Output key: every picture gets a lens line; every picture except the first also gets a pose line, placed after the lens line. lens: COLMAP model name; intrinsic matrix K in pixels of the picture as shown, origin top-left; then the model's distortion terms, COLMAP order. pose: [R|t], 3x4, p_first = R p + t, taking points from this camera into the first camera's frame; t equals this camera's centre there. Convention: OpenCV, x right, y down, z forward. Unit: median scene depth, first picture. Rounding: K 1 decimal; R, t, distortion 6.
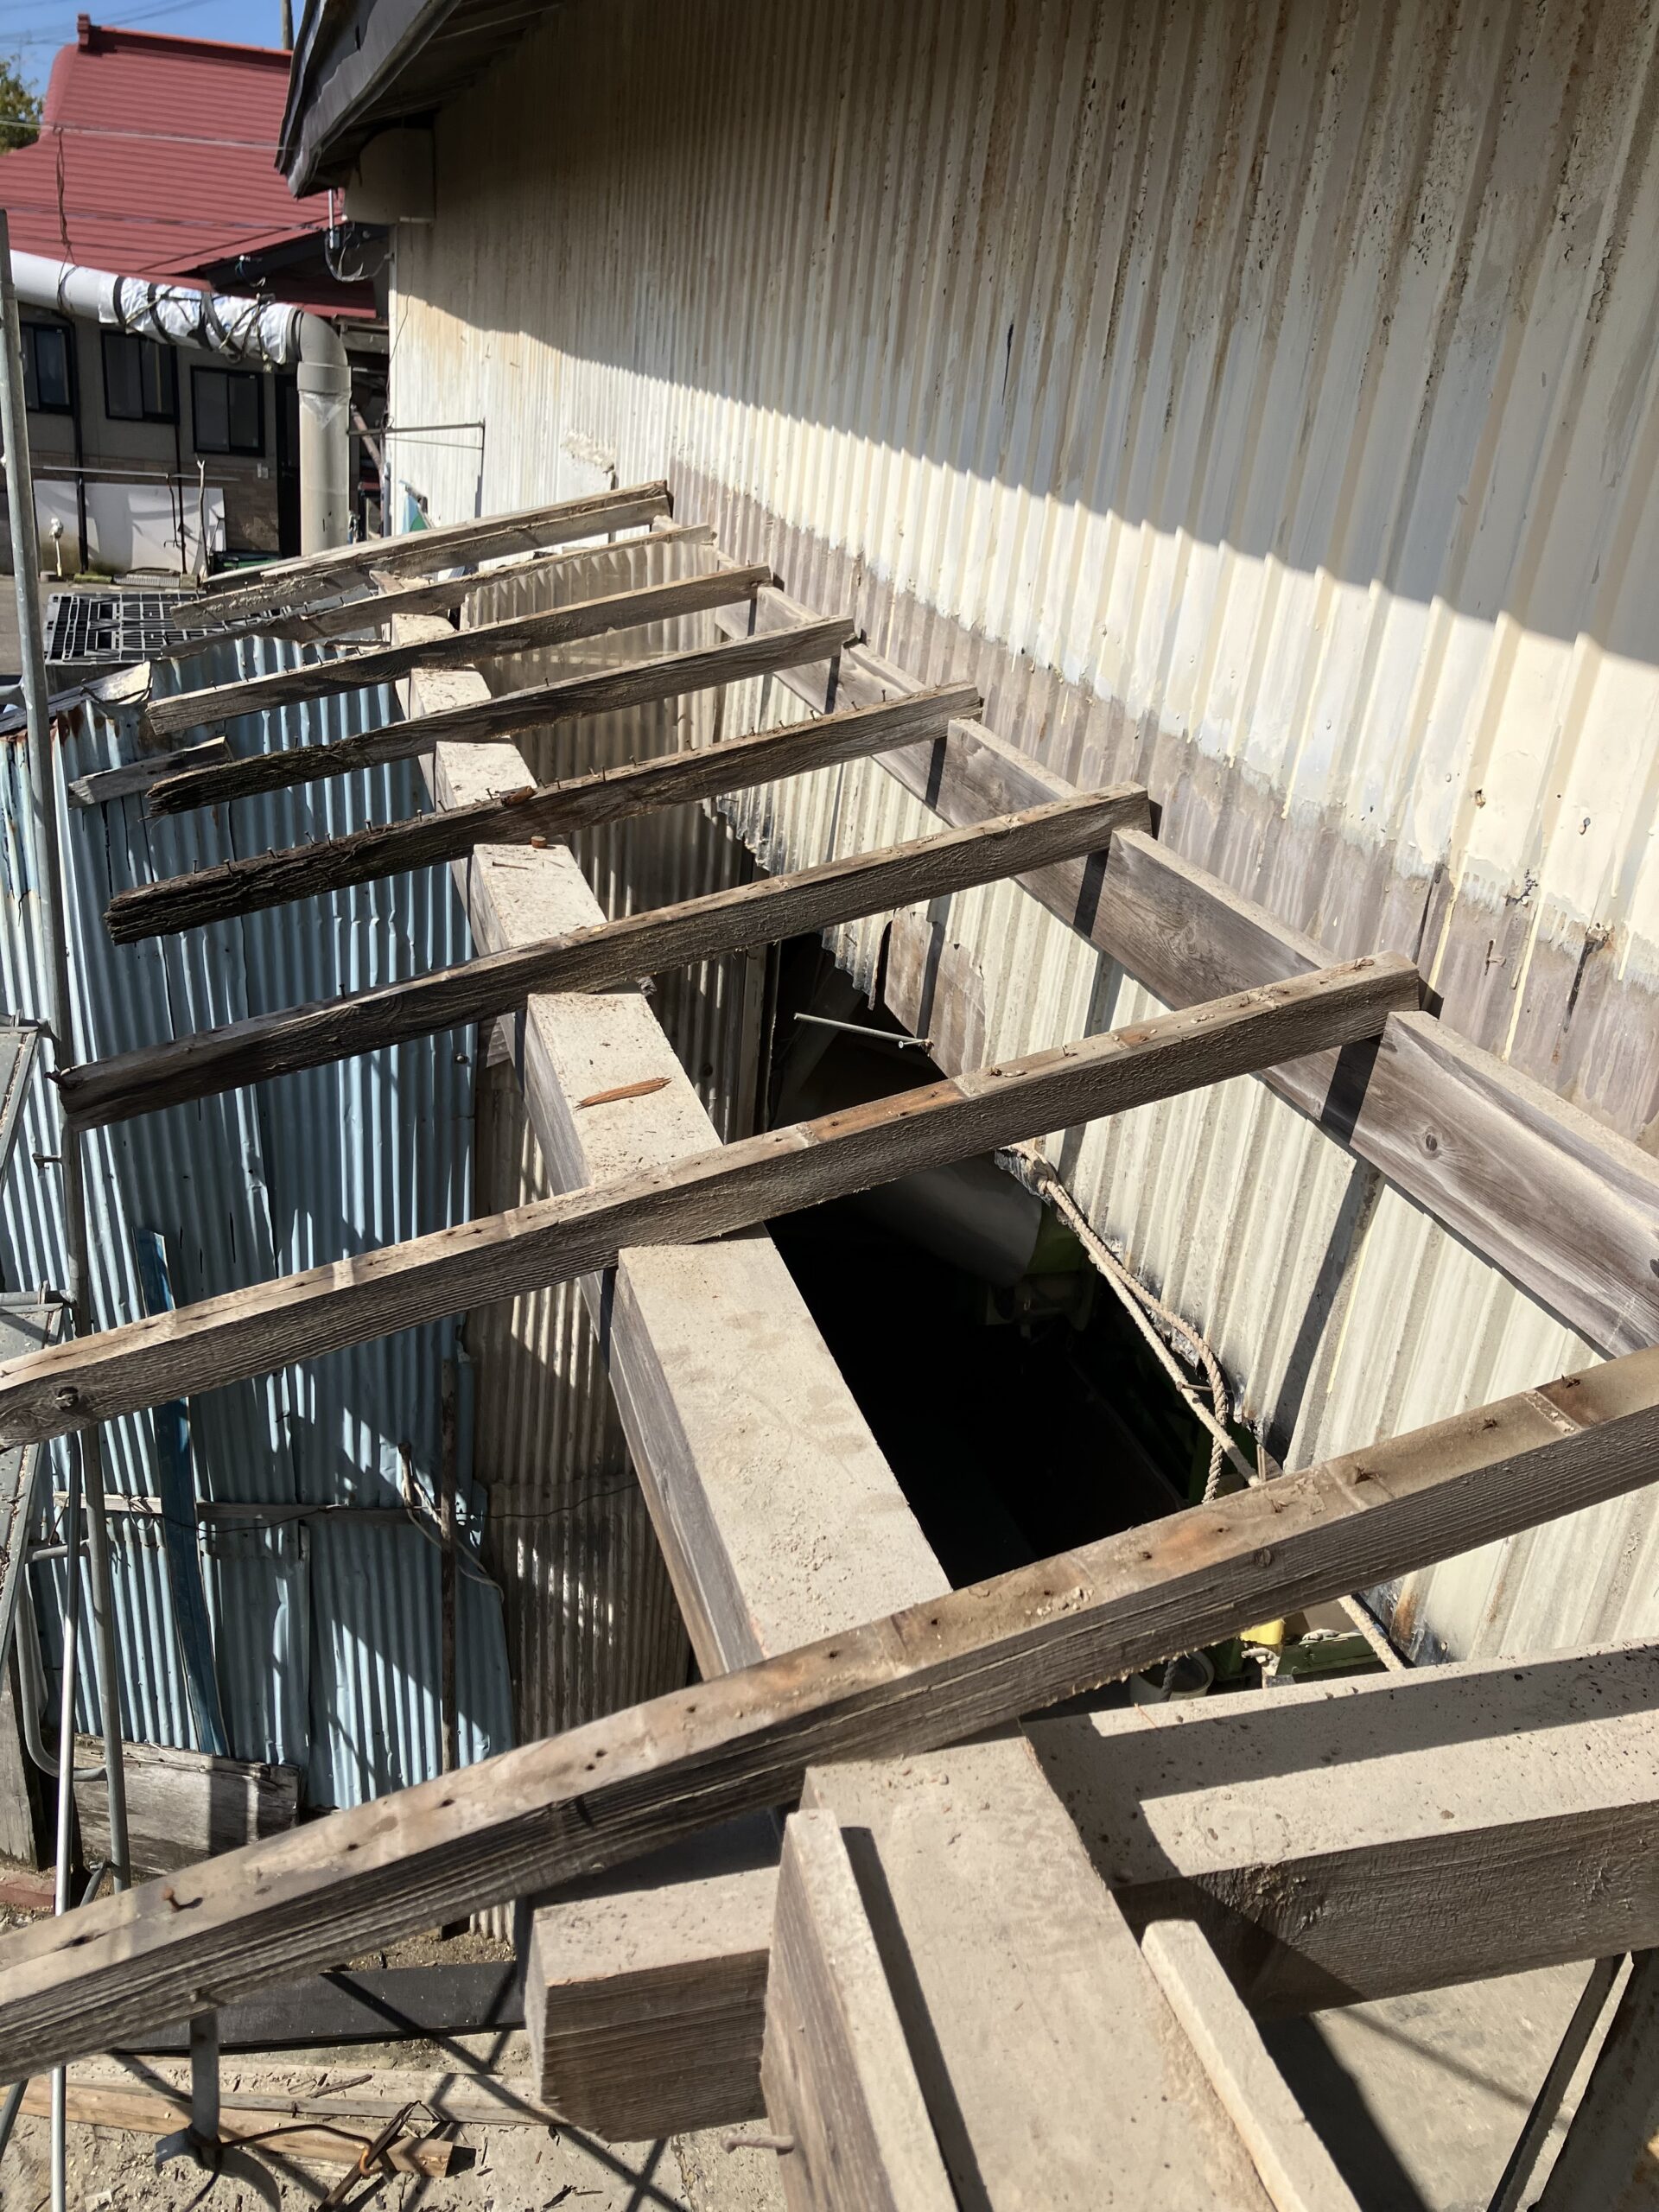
lens RADIAL K [[1777.2, 0, 829.5], [0, 1777.2, 1106.0], [0, 0, 1]] dist [0.016589, -0.000545]
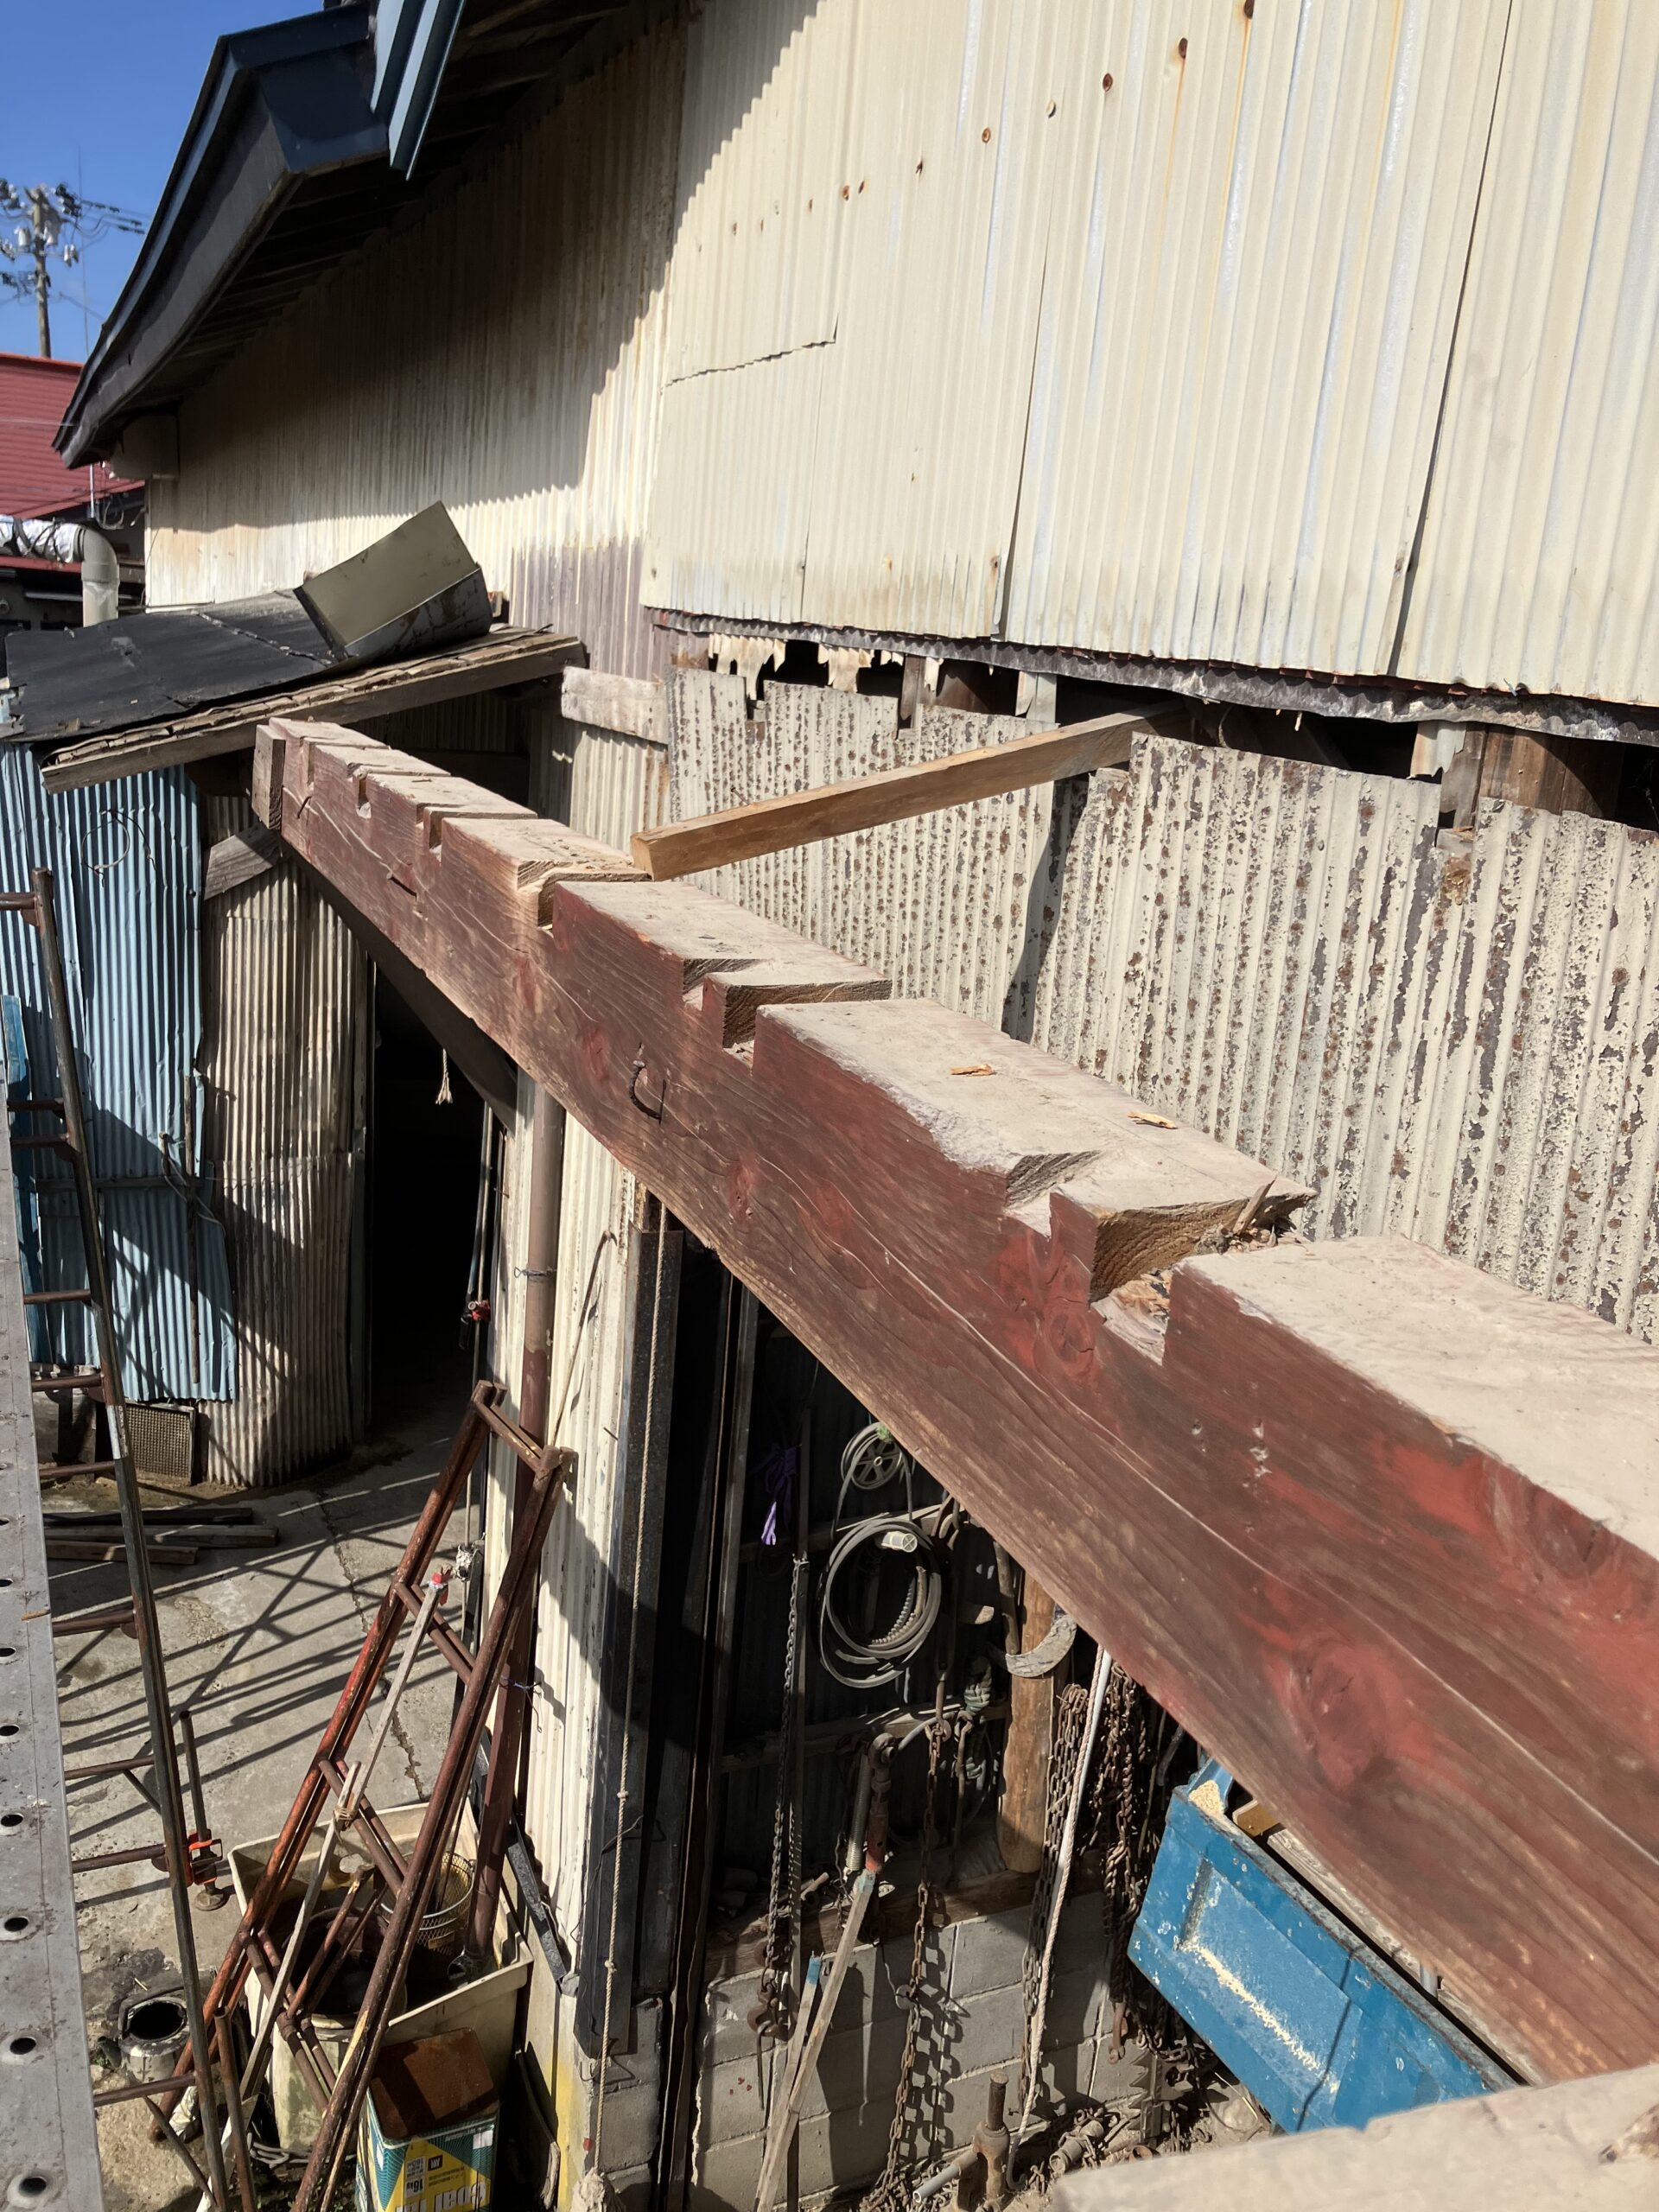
lens RADIAL K [[1805.0, 0, 829.5], [0, 1805.0, 1106.0], [0, 0, 1]] dist [0.002375, 0.017819]
pose [[0.991825, -0.043454, 0.119978, 0.311749], [0.060045, 0.988564, -0.138332, 0.741944], [-0.112595, 0.144405, 0.983092, -1.282298]]
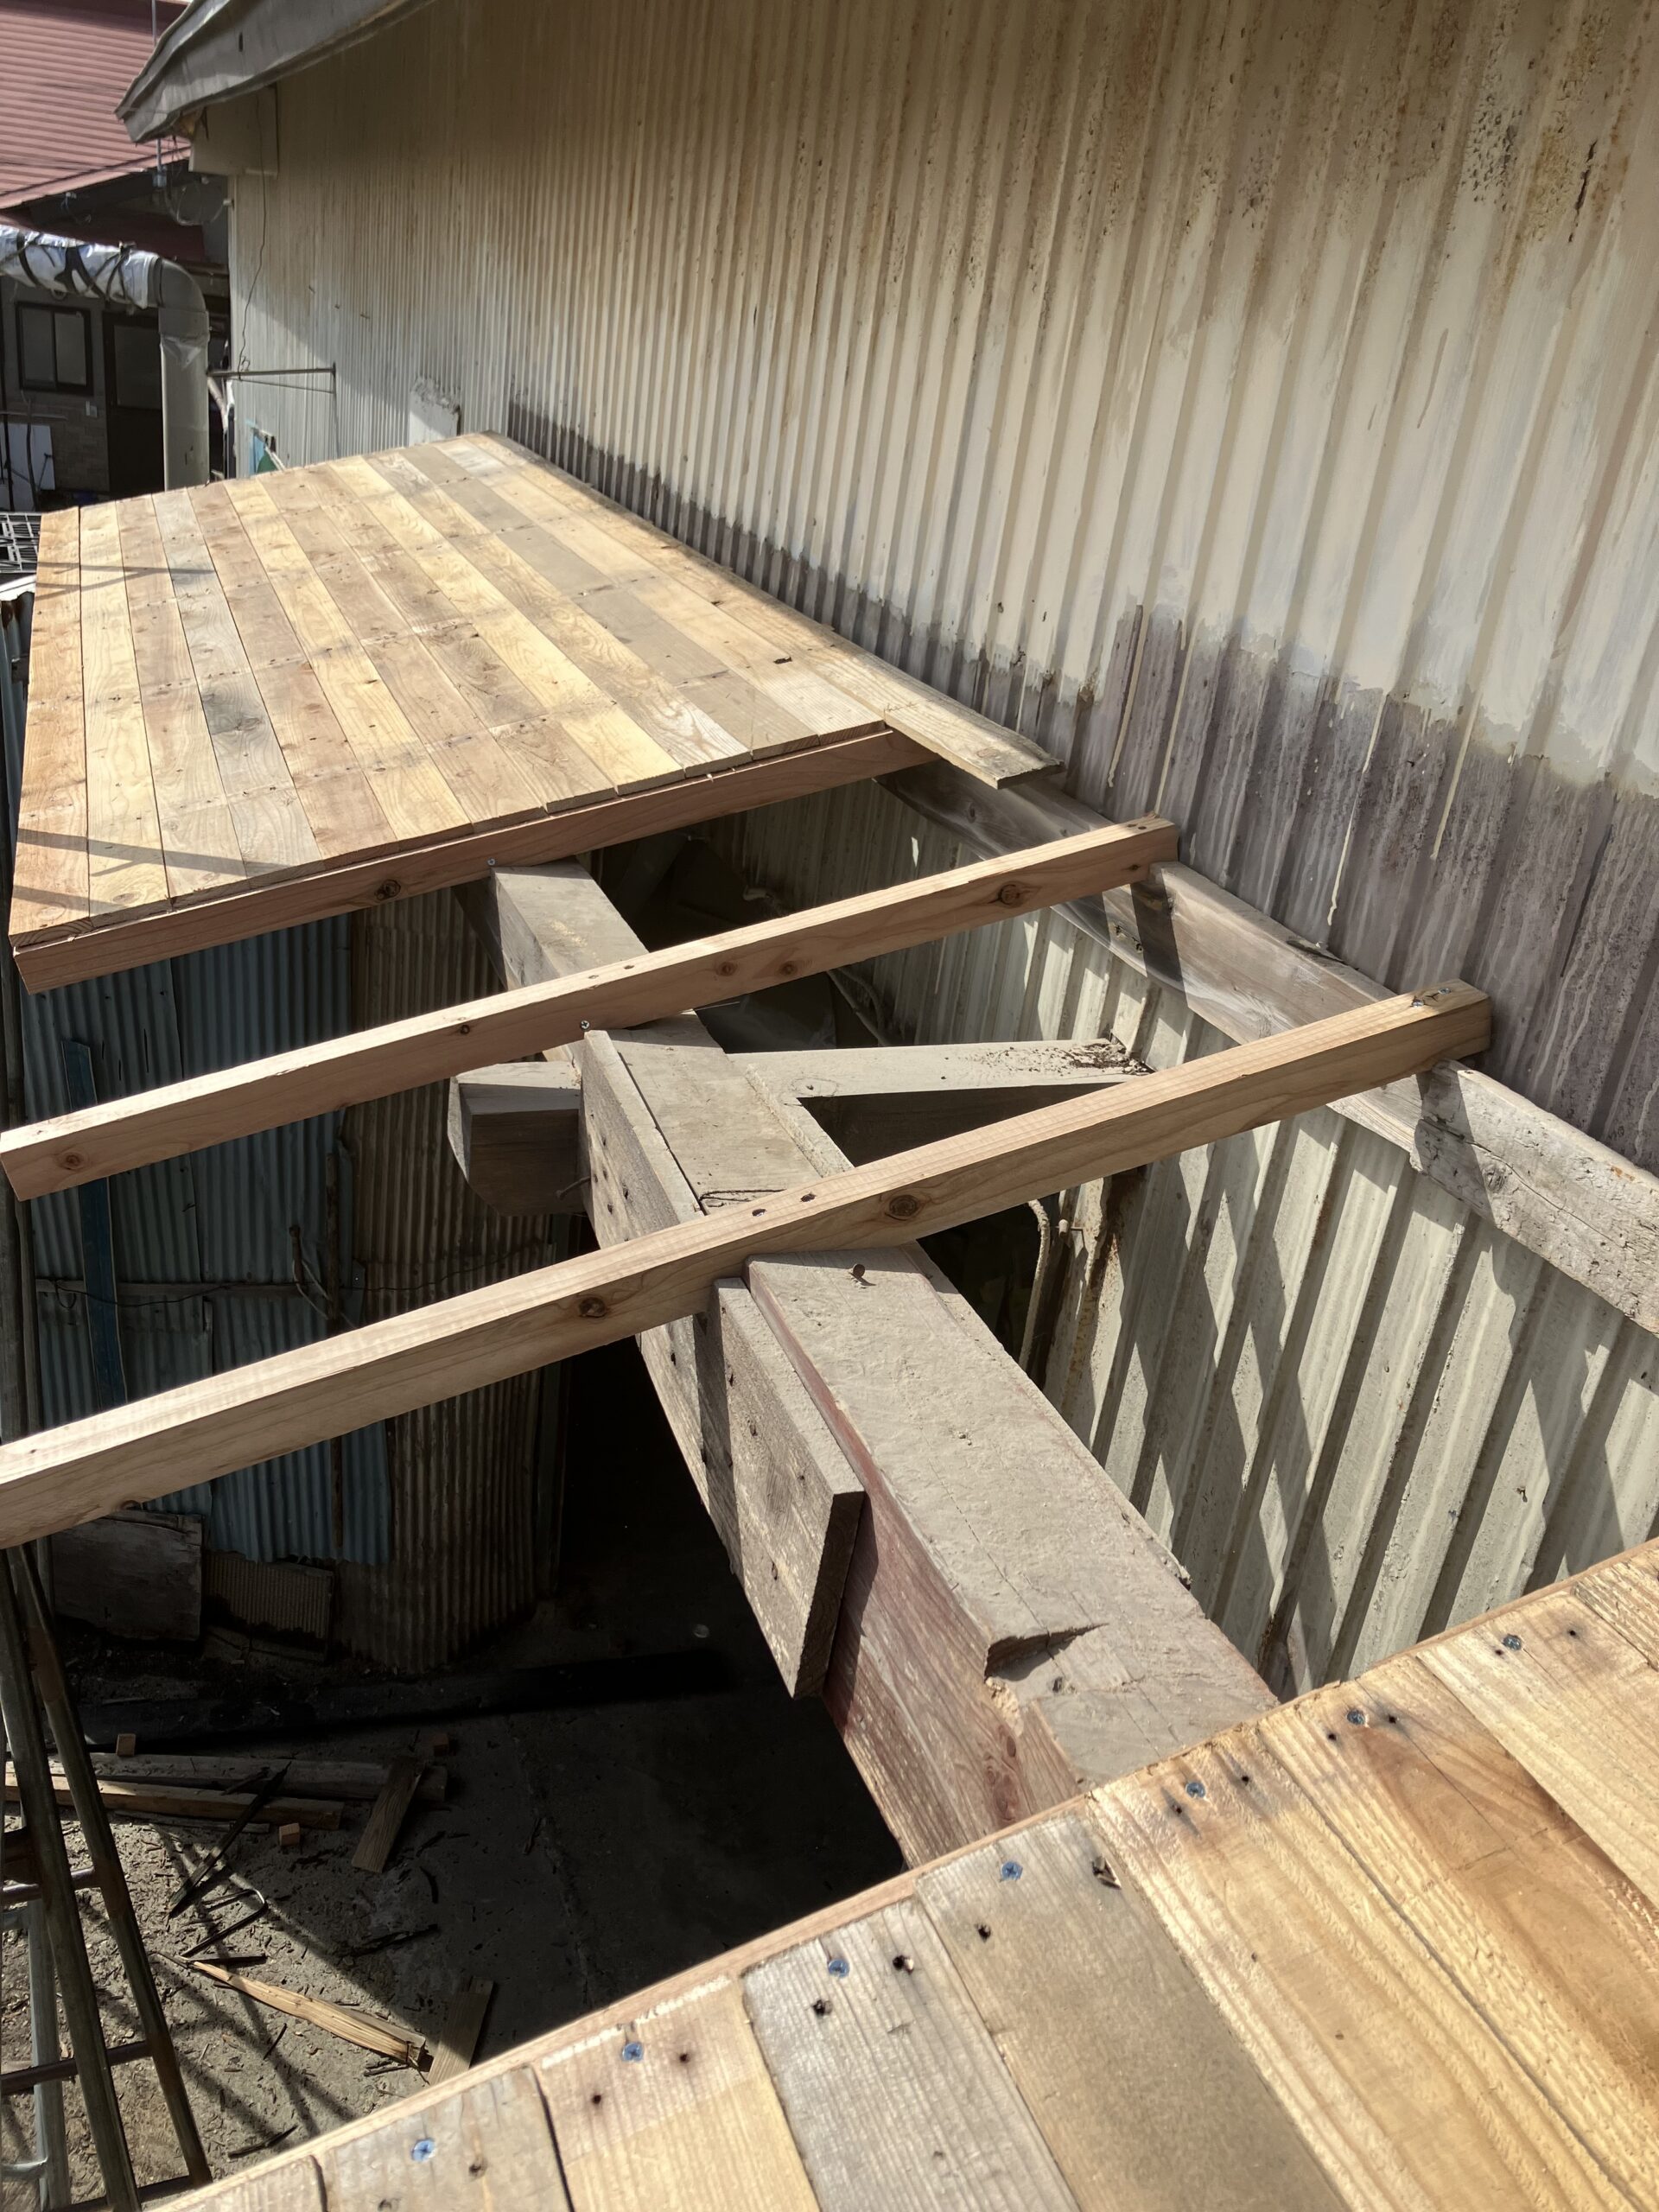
lens RADIAL K [[1805.0, 0, 829.5], [0, 1805.0, 1106.0], [0, 0, 1]] dist [0.002375, 0.017819]
pose [[0.996396, -0.010534, 0.084168, 0.030620], [0.009093, 0.999806, 0.017489, 0.152748], [-0.084336, -0.016661, 0.996298, -0.399034]]
